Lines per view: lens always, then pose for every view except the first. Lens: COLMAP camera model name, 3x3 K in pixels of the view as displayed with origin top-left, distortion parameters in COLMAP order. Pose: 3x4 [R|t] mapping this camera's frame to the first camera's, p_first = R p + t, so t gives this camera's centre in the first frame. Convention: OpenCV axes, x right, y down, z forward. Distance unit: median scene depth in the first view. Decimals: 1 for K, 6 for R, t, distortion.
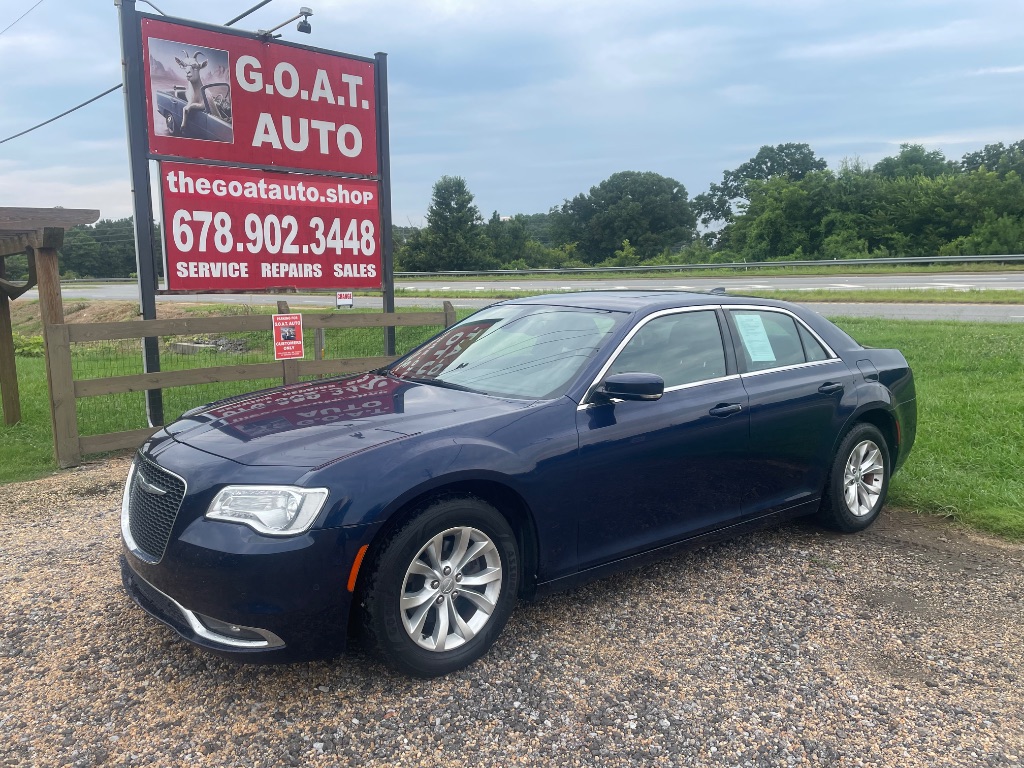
lens RADIAL K [[772.9, 0, 541.4], [0, 772.9, 375.1], [0, 0, 1]] dist [0.080010, -0.098738]
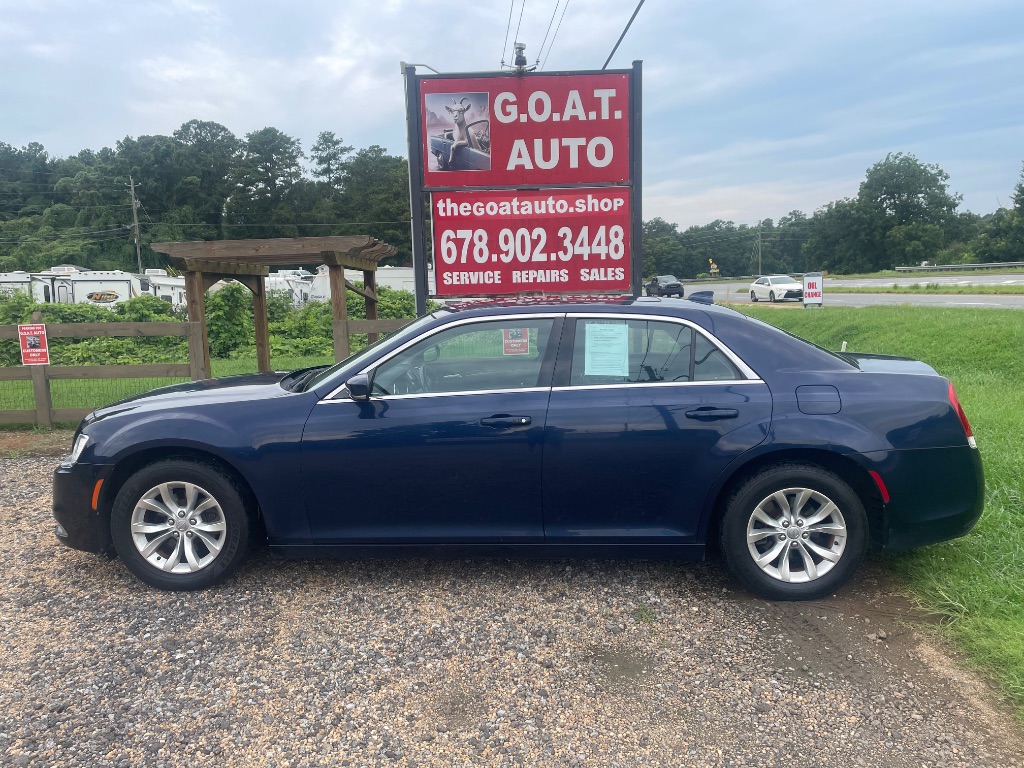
lens RADIAL K [[788.1, 0, 532.6], [0, 788.1, 385.4], [0, 0, 1]] dist [0.084378, -0.104796]
pose [[0.752838, 0.070450, -0.654425, 0.442098], [-0.061144, 0.997442, 0.037037, -0.018972], [0.655360, 0.012132, 0.755220, 0.136039]]
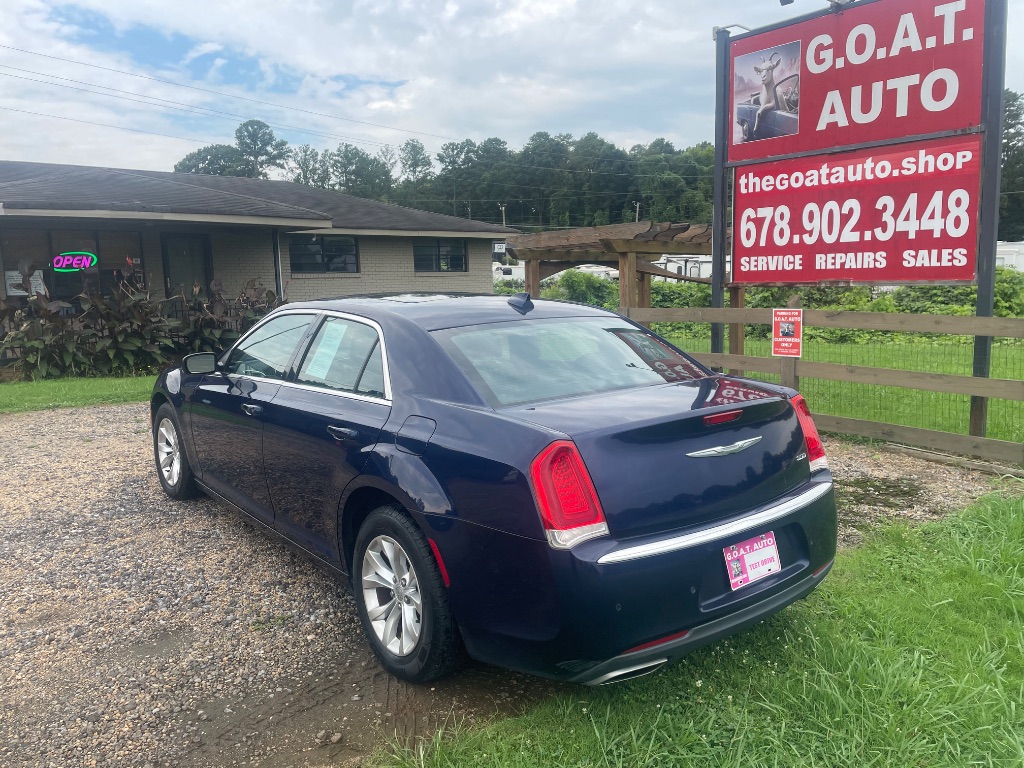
lens RADIAL K [[801.1, 0, 516.8], [0, 801.1, 373.4], [0, 0, 1]] dist [0.092203, -0.122823]
pose [[-0.022203, 0.124541, -0.991966, 0.636325], [-0.108109, 0.986093, 0.126224, -0.086018], [0.993891, 0.110043, -0.008430, 0.664004]]
